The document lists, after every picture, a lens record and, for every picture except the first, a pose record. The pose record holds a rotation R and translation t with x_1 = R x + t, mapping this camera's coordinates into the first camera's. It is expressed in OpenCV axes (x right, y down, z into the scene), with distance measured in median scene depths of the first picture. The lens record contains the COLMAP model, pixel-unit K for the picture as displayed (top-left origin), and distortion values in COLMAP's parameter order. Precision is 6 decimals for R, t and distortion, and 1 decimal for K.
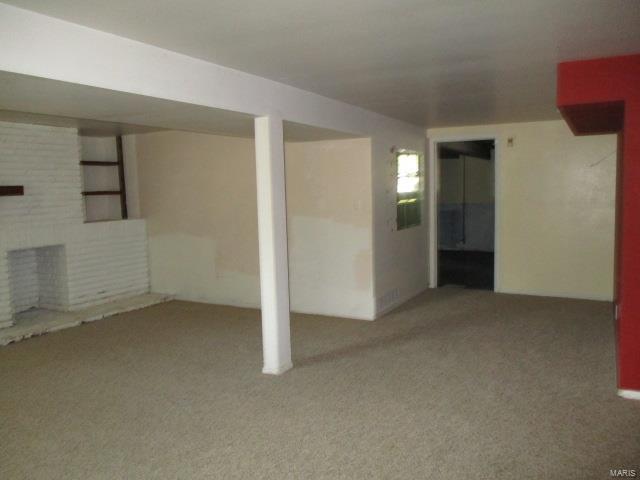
lens RADIAL K [[536.3, 0, 320.1], [0, 536.3, 240.3], [0, 0, 1]] dist [-0.007156, -0.006827]
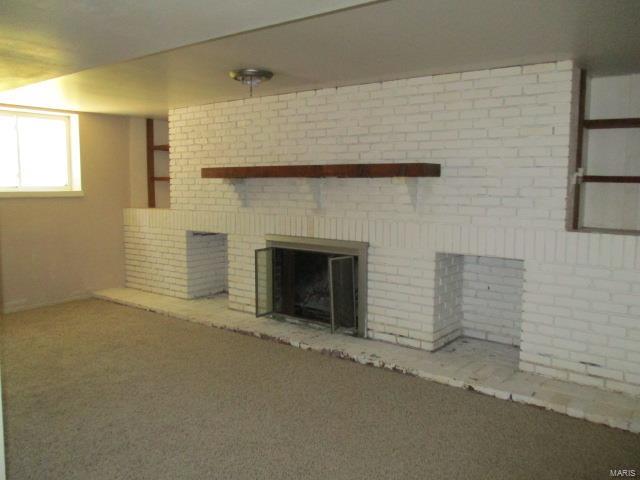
lens RADIAL K [[536.3, 0, 318.7], [0, 536.3, 235.1], [0, 0, 1]] dist [-0.007156, -0.006827]
pose [[-0.157655, 0.119718, -0.980210, 0.161889], [-0.104383, 0.985043, 0.137096, -0.084096], [0.981962, 0.123931, -0.142801, 0.896663]]
